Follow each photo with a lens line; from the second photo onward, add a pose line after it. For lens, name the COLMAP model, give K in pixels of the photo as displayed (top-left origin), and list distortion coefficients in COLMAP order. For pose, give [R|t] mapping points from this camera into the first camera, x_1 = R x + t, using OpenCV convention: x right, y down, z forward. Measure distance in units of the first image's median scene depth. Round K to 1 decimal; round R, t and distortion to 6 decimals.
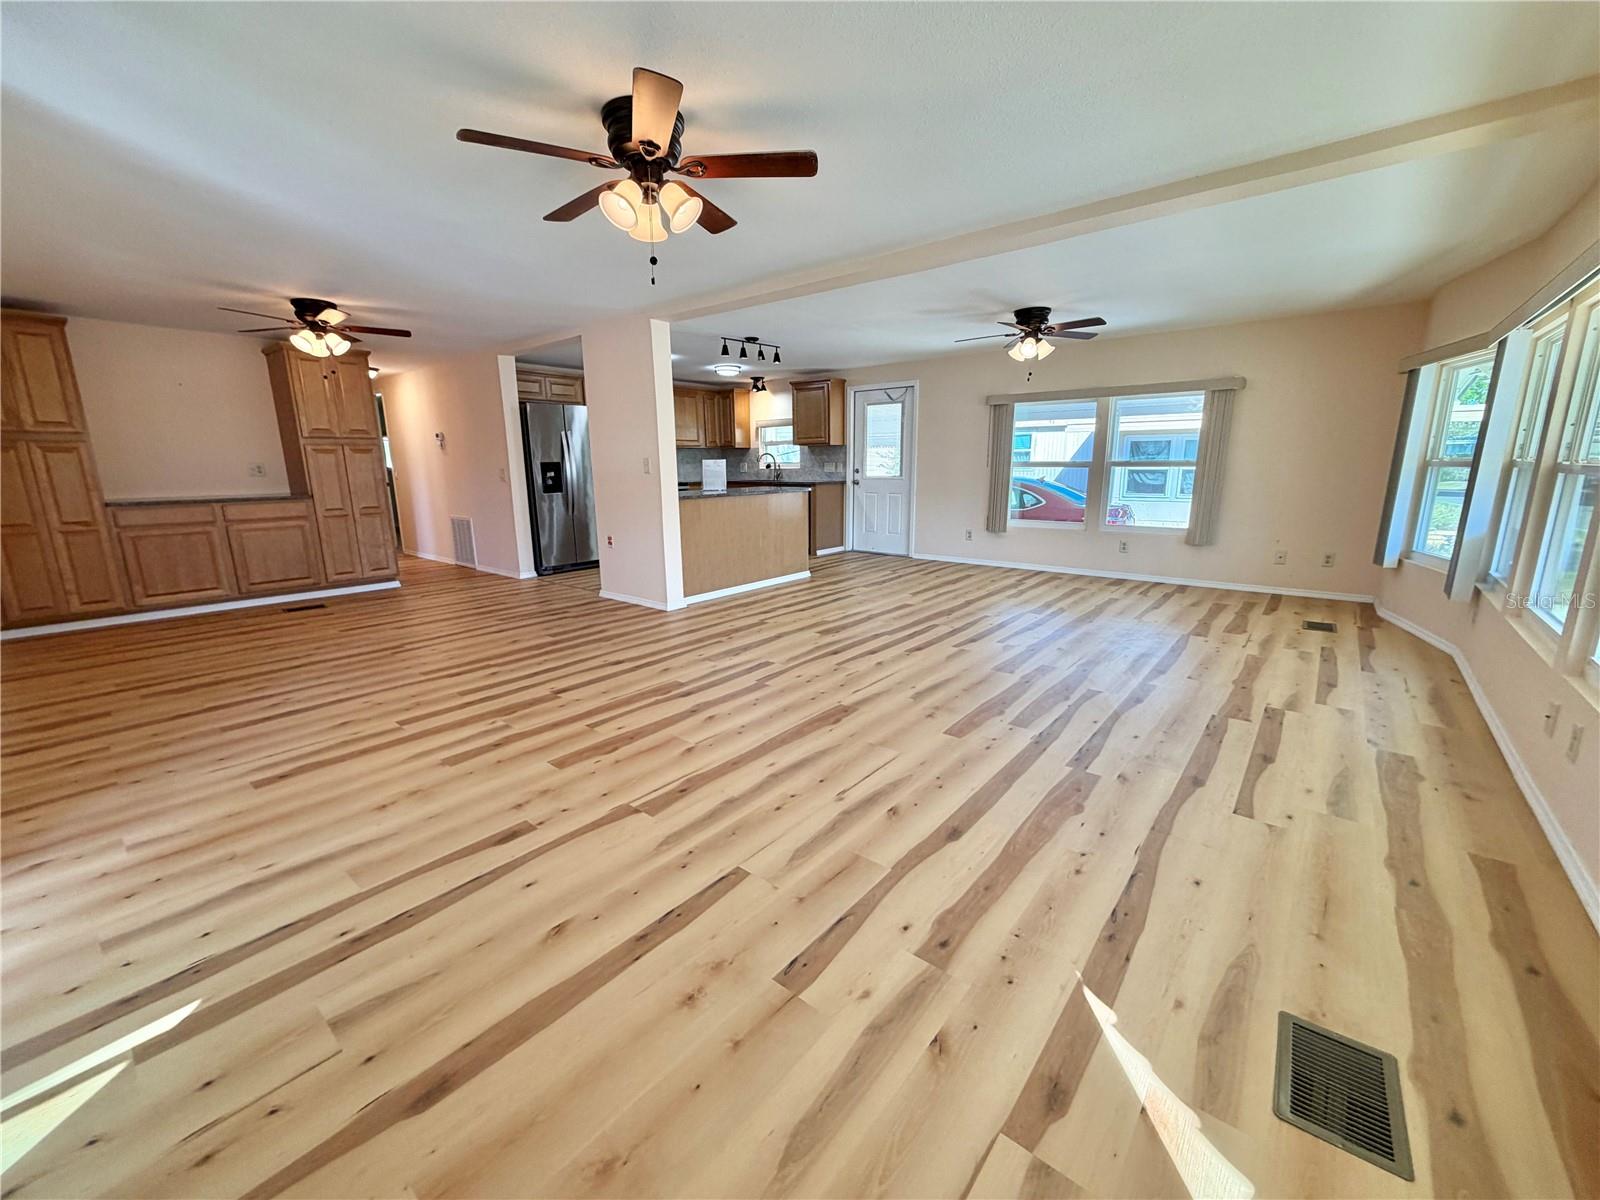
lens RADIAL K [[636.1, 0, 798.4], [0, 636.1, 600.9], [0, 0, 1]] dist [-0.000697, 0.000009]
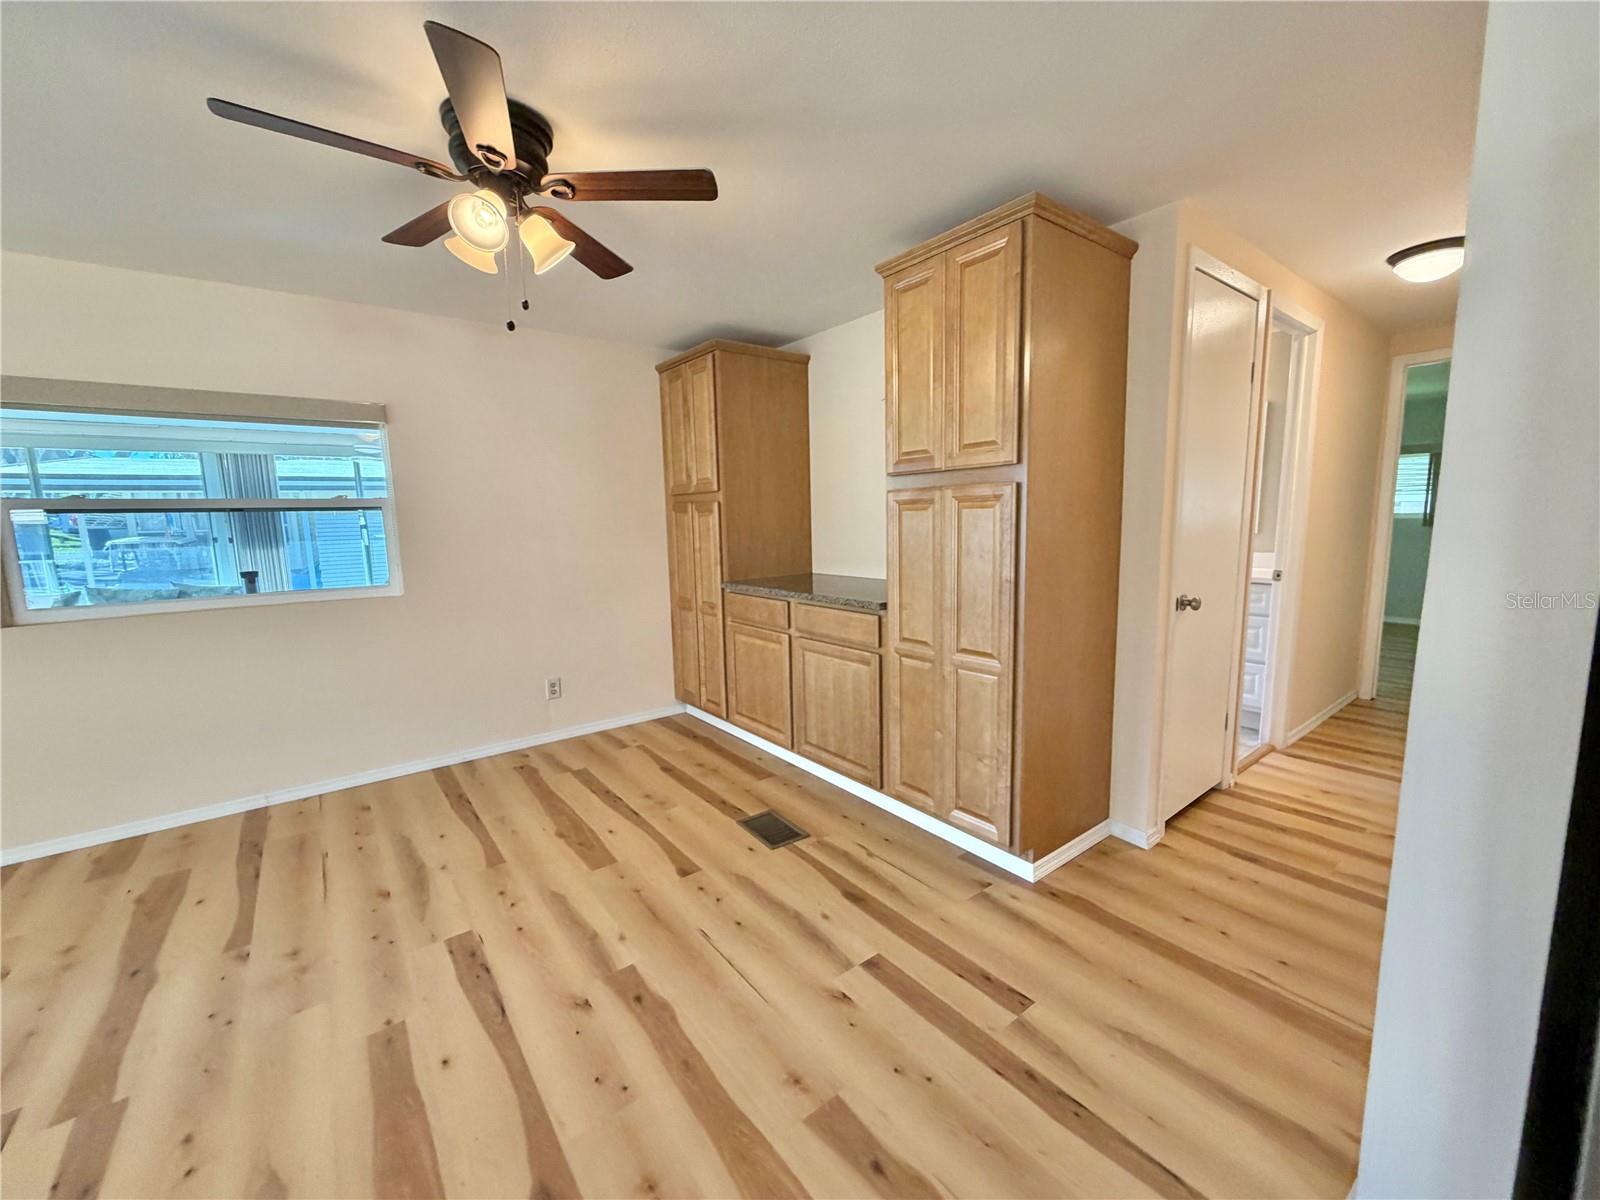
lens RADIAL K [[636.1, 0, 798.6], [0, 636.1, 603.7], [0, 0, 1]] dist [-0.000697, 0.000009]
pose [[-0.220338, 0.143697, -0.964781, -0.382701], [-0.184472, 0.965101, 0.185874, -0.283387], [0.957821, 0.218930, -0.186140, 1.223923]]
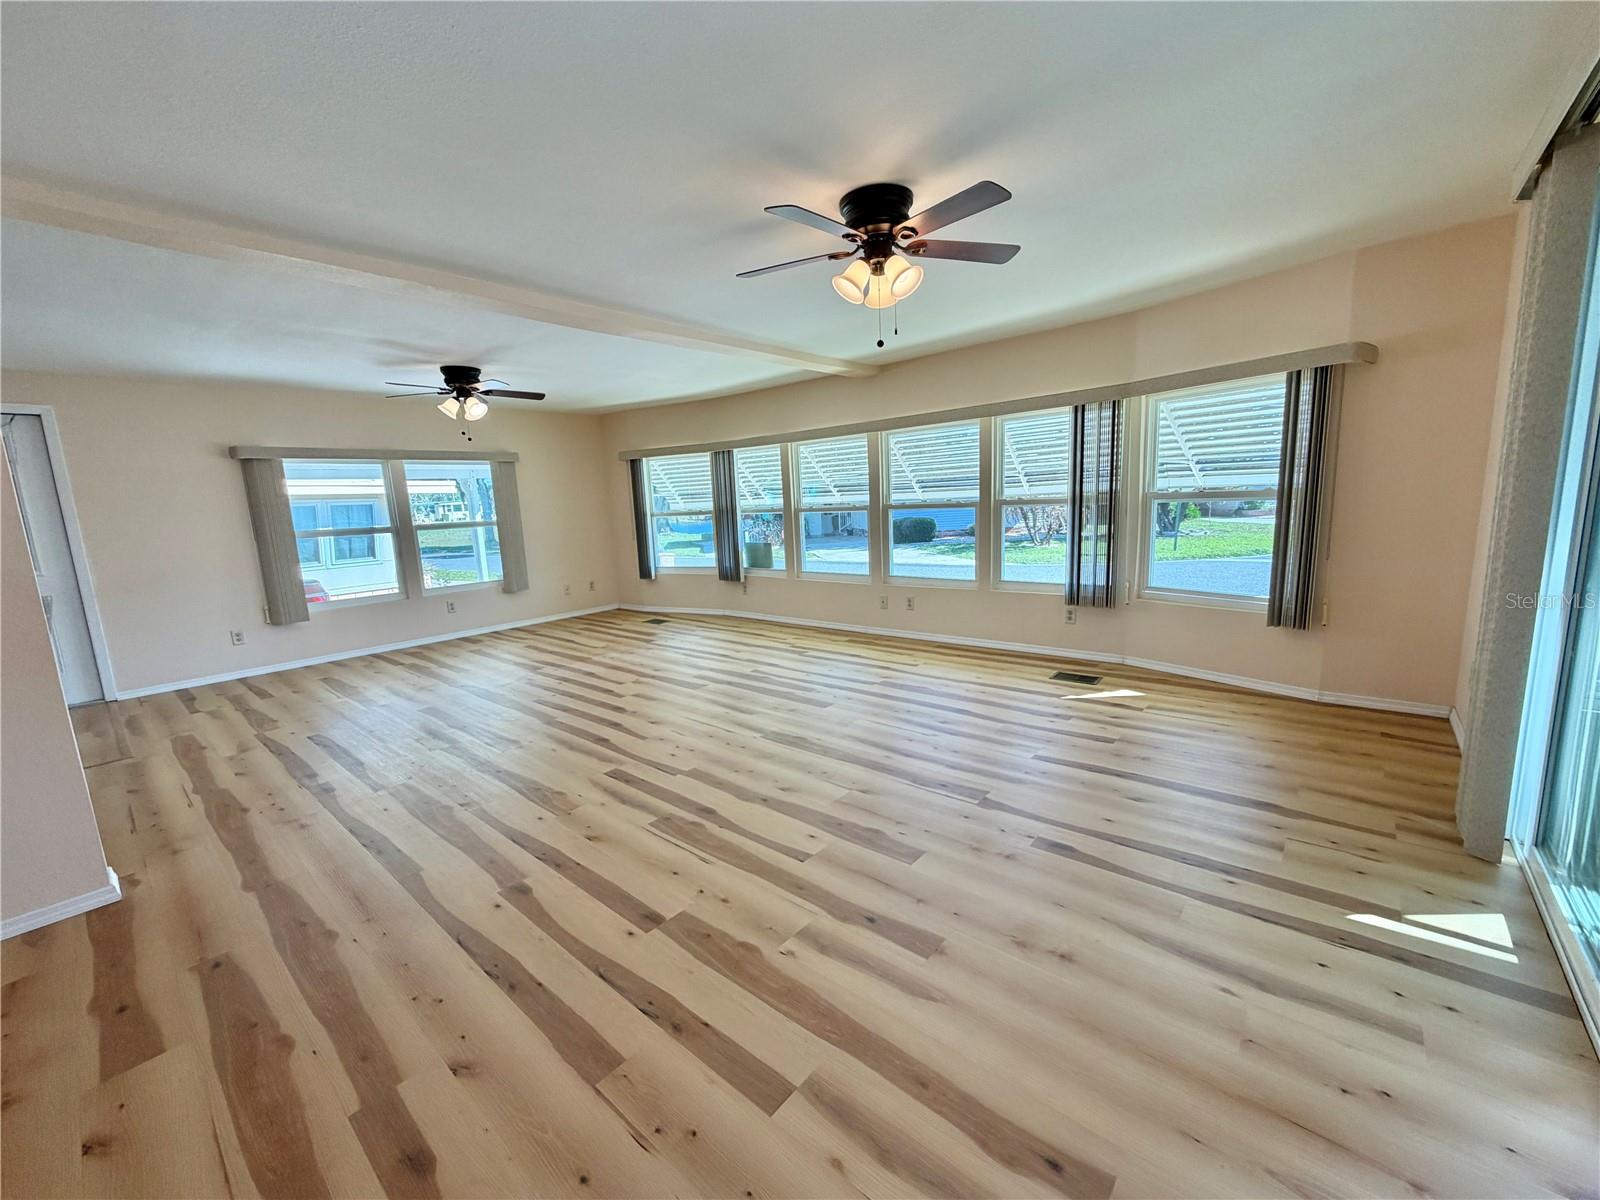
lens RADIAL K [[636.1, 0, 798.7], [0, 636.1, 601.5], [0, 0, 1]] dist [-0.000697, 0.000009]
pose [[0.018853, -0.150878, 0.988373, -0.637477], [0.259110, 0.955512, 0.140919, -0.125971], [-0.965664, 0.253440, 0.057108, 0.550154]]
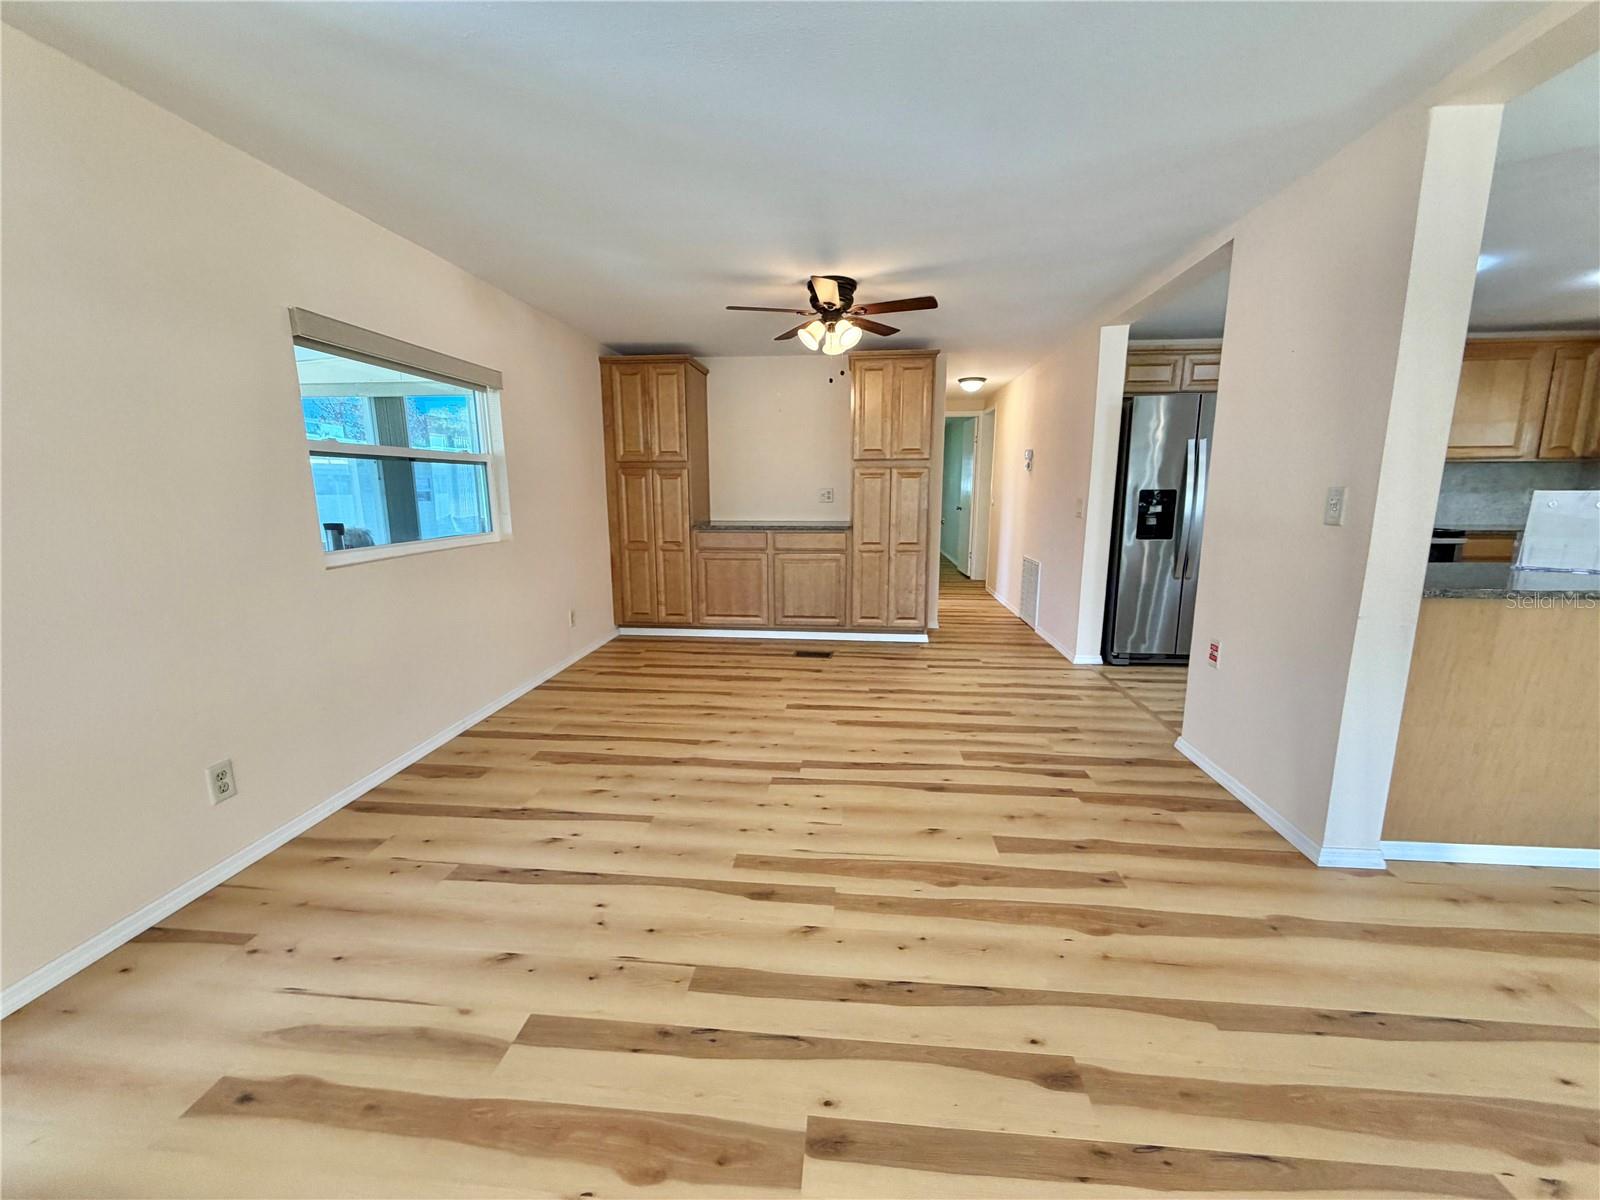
lens RADIAL K [[636.1, 0, 798.5], [0, 636.1, 601.1], [0, 0, 1]] dist [-0.000697, 0.000009]
pose [[0.562831, 0.153521, -0.812190, -0.099087], [-0.177807, 0.982084, 0.062418, -0.126934], [0.807221, 0.109282, 0.580045, 0.533662]]
